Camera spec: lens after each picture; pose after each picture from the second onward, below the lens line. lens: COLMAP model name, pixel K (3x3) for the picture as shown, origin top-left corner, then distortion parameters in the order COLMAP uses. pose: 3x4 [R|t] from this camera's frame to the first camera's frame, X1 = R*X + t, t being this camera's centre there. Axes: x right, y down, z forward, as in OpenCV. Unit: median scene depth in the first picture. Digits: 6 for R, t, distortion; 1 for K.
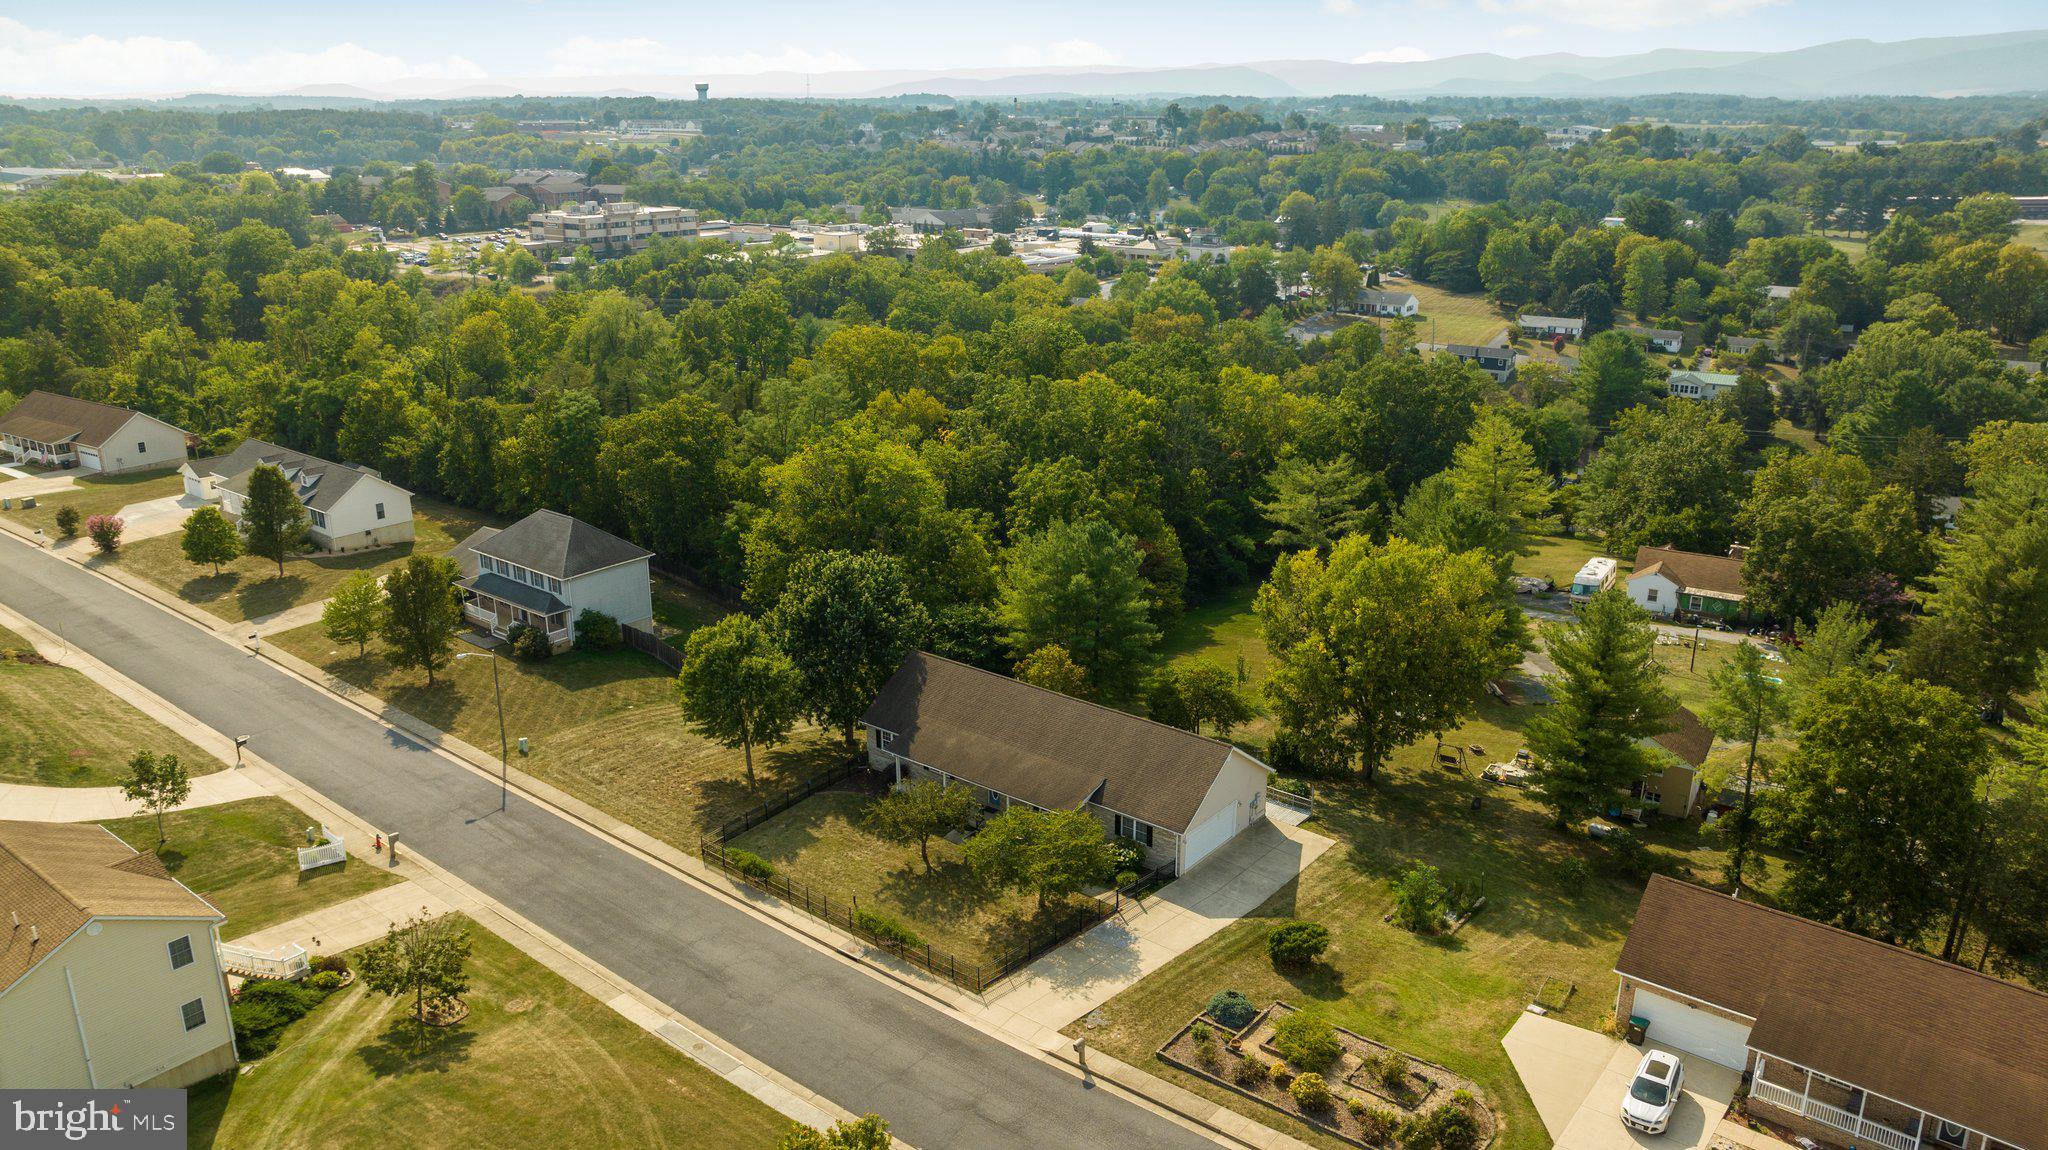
lens RADIAL K [[1454.4, 0, 1024.0], [0, 1454.4, 575.0], [0, 0, 1]] dist [-0.030229, 0.025770]
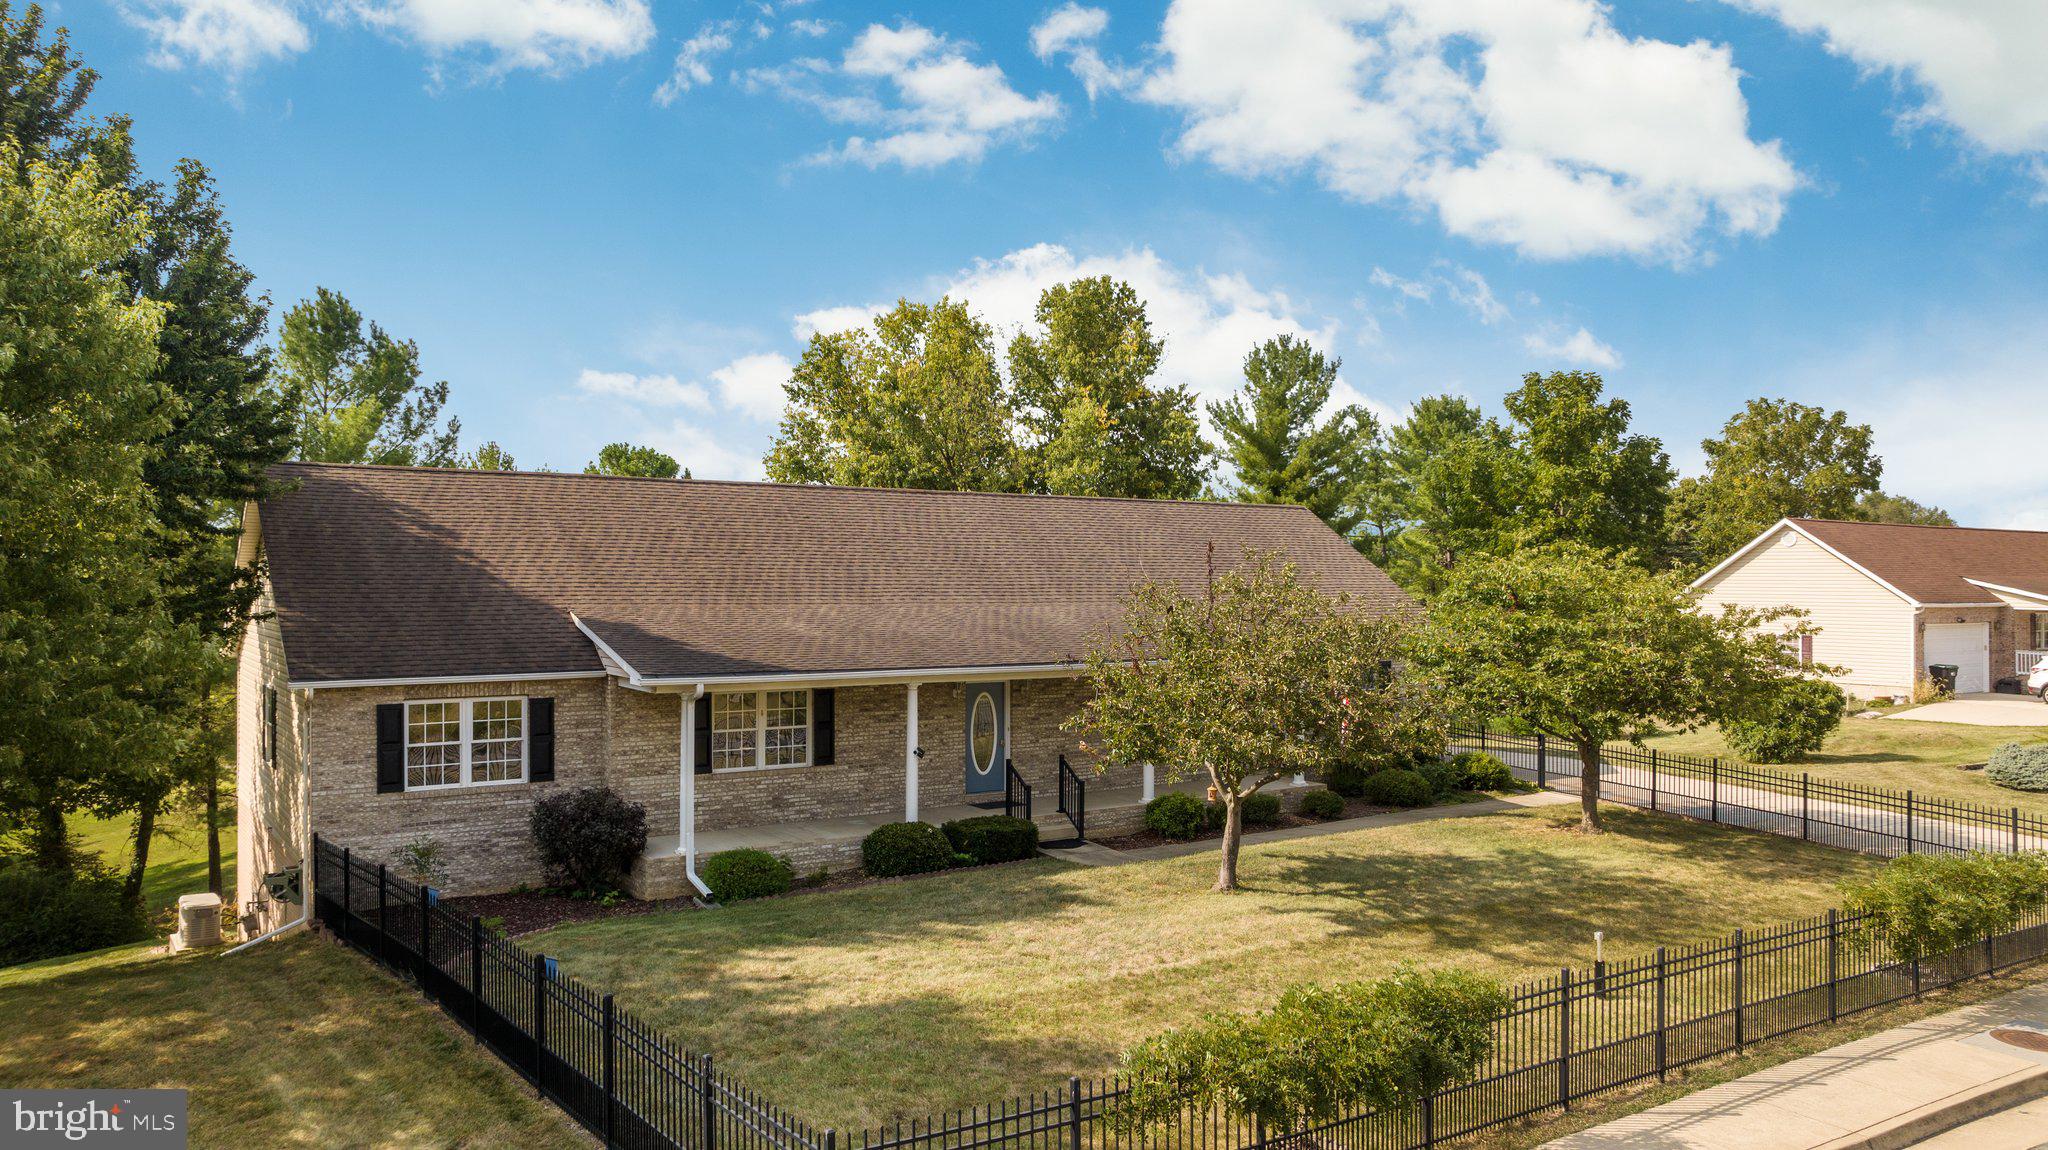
lens RADIAL K [[1454.4, 0, 1024.0], [0, 1454.4, 575.0], [0, 0, 1]] dist [-0.030229, 0.025770]
pose [[0.297750, 0.000771, 0.954644, -0.233629], [0.293484, 0.951497, -0.092305, 0.111476], [-0.908412, 0.307656, 0.283082, 0.682818]]
